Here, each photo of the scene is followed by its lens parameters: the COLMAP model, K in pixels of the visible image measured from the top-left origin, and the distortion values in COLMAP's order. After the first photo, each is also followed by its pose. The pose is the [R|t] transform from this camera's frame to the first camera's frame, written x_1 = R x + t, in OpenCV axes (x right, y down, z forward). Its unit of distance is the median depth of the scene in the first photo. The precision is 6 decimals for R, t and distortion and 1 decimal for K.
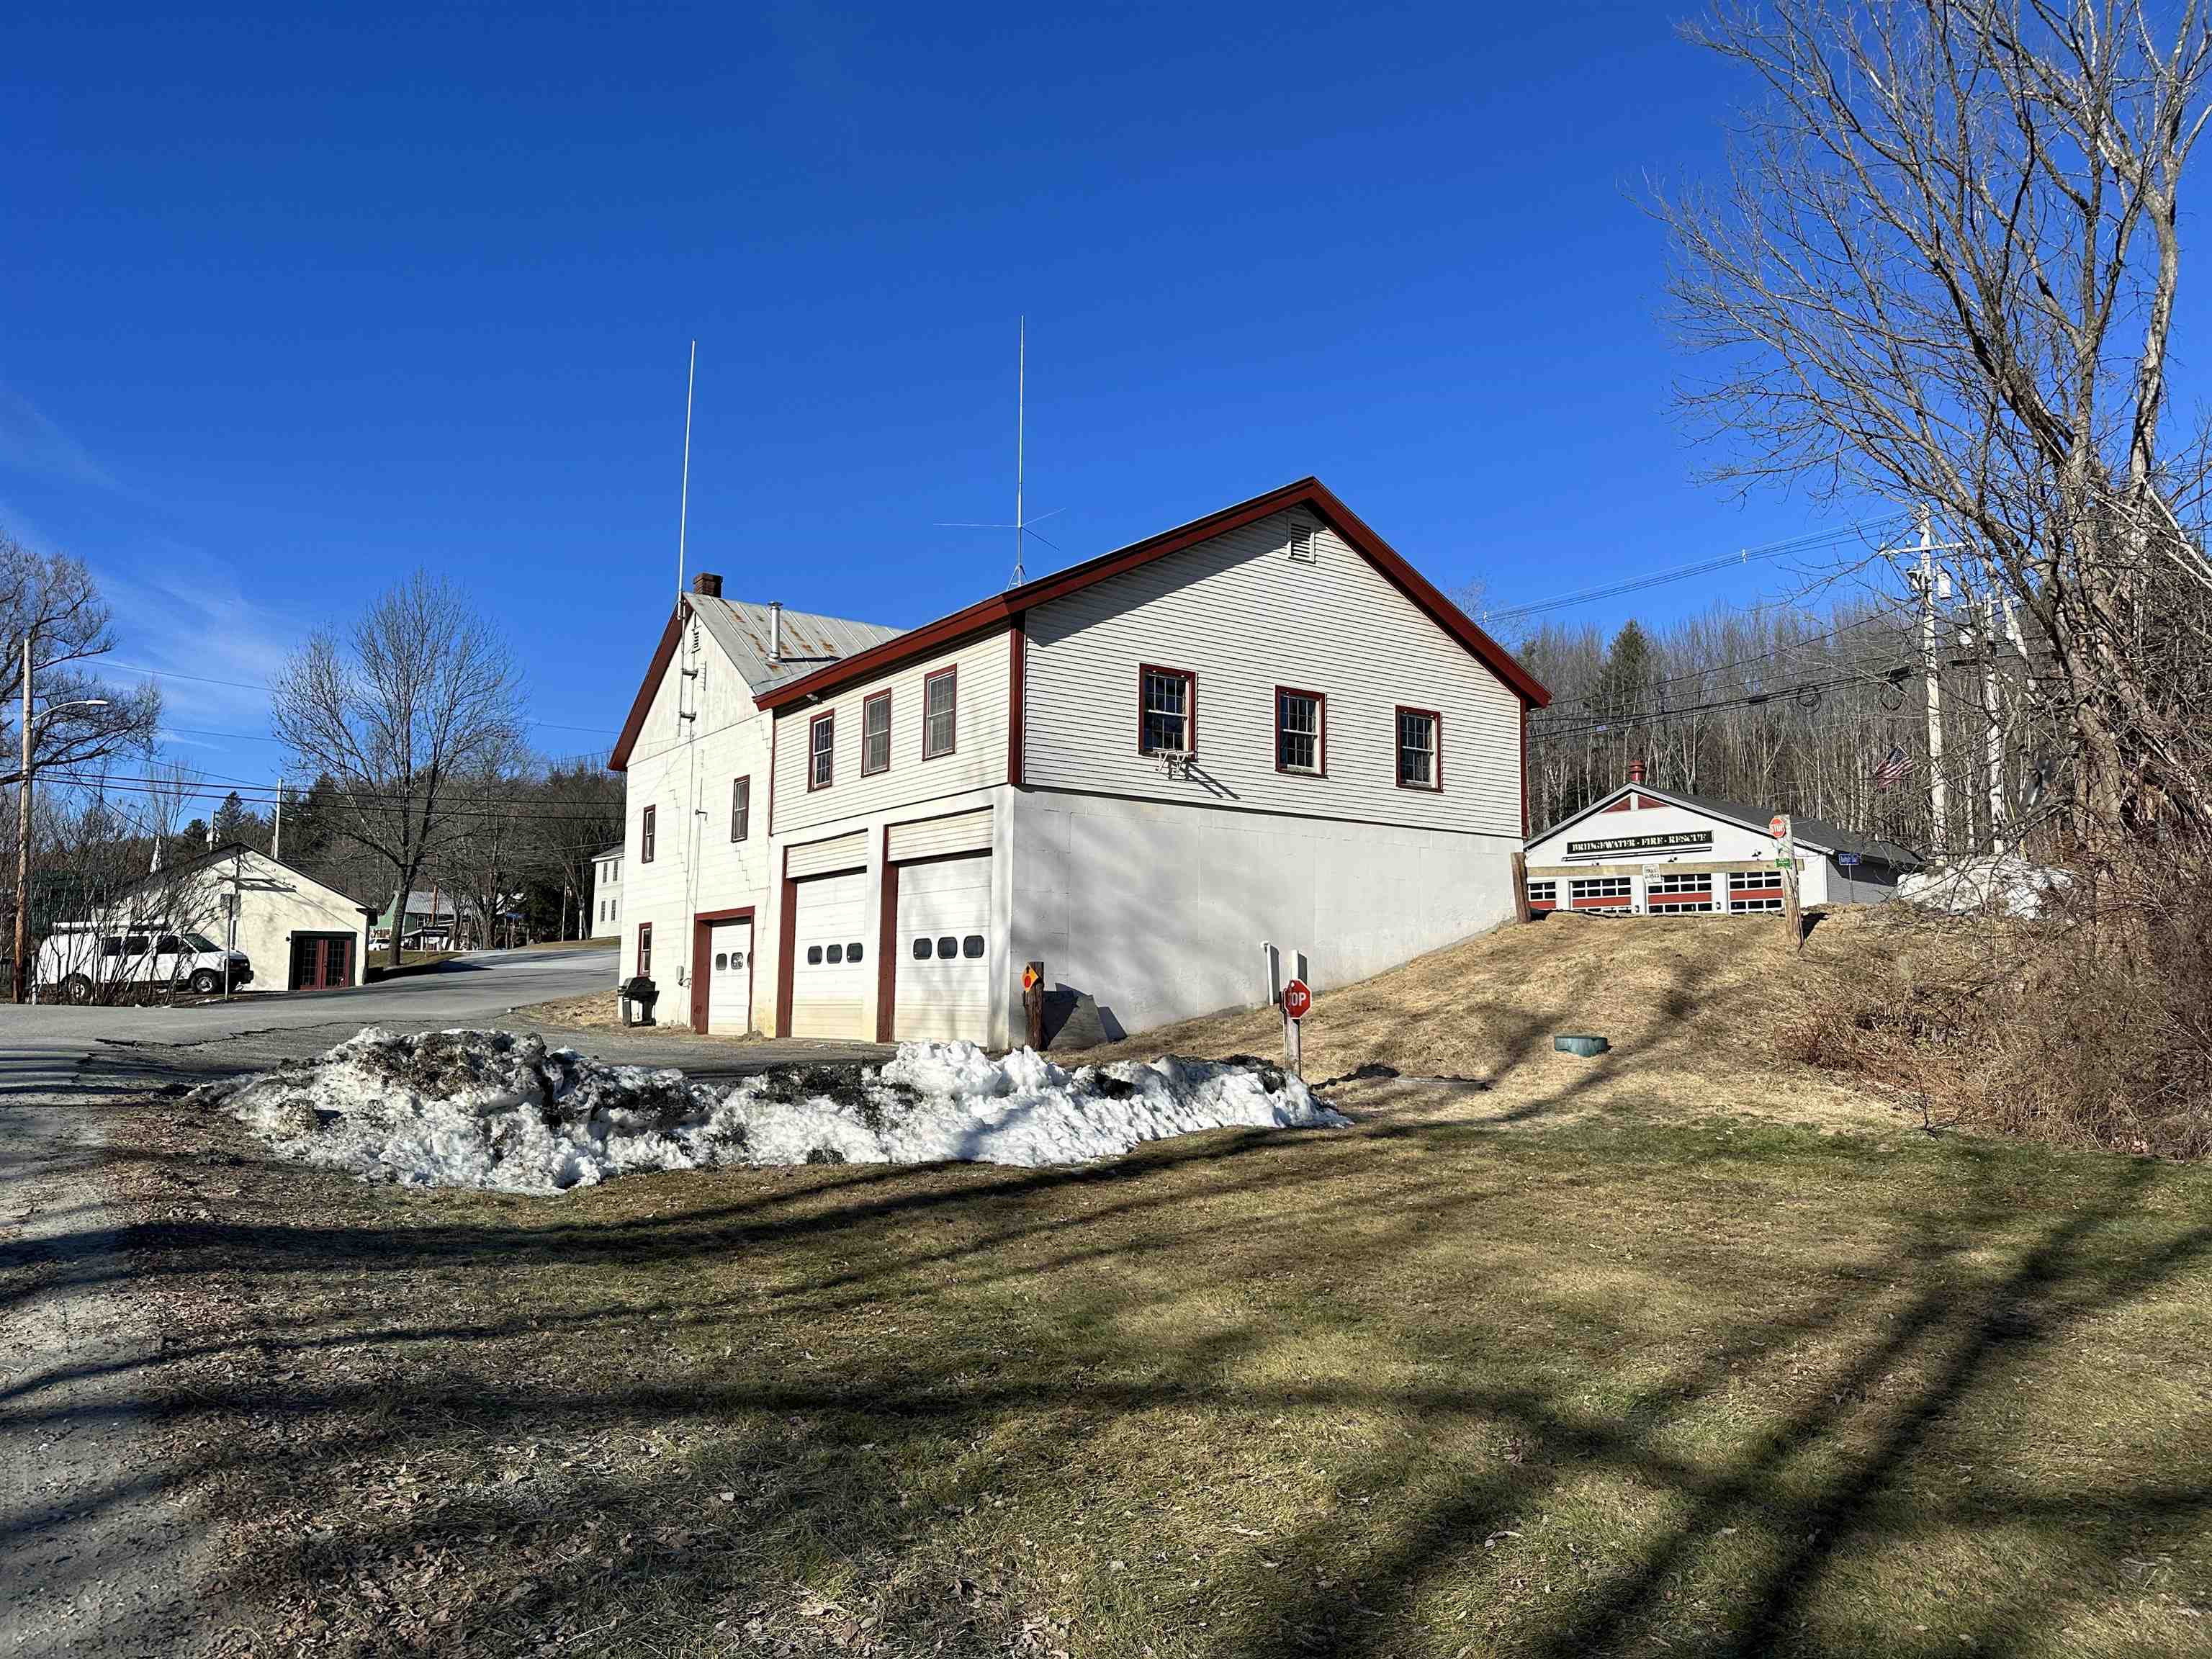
lens RADIAL K [[1530.0, 0, 1106.0], [0, 1530.0, 829.5], [0, 0, 1]] dist [0.137554, -0.178004]
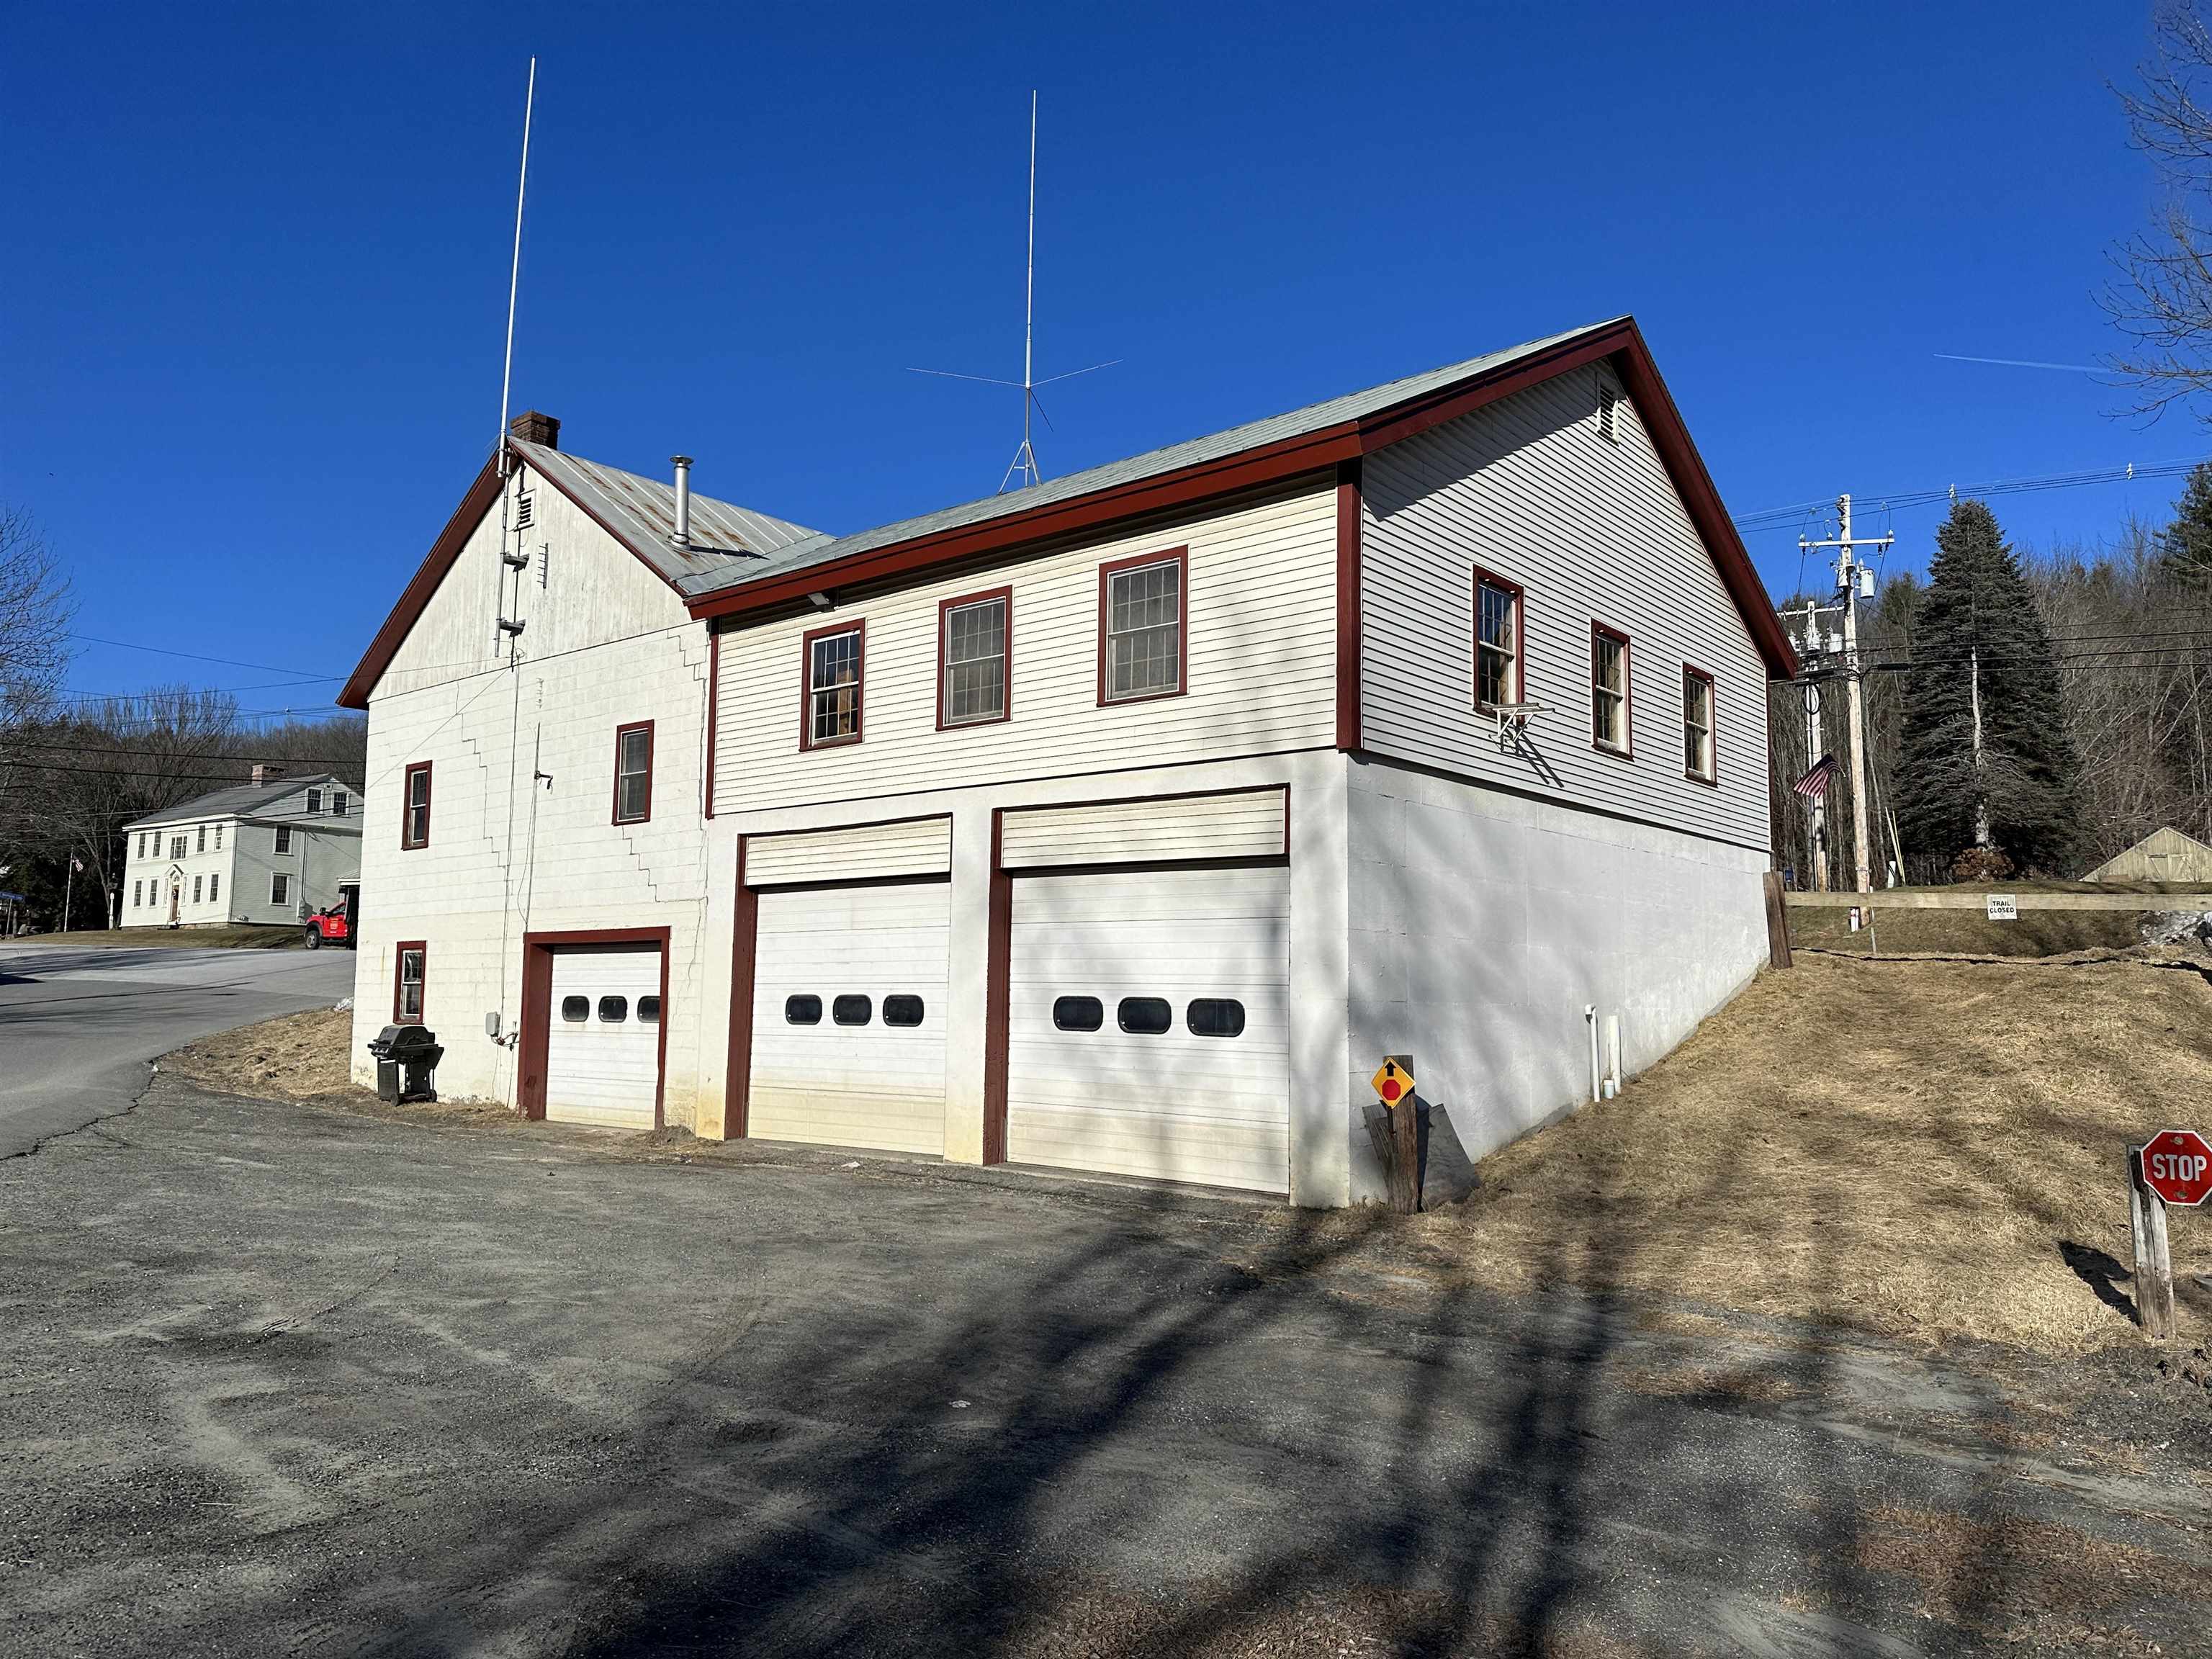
lens RADIAL K [[1530.0, 0, 1106.0], [0, 1530.0, 829.5], [0, 0, 1]] dist [0.137554, -0.178004]
pose [[0.963534, 0.029012, 0.266008, -0.263849], [-0.031472, 0.999492, 0.004990, 0.001012], [-0.265728, -0.013180, 0.963958, 0.394450]]
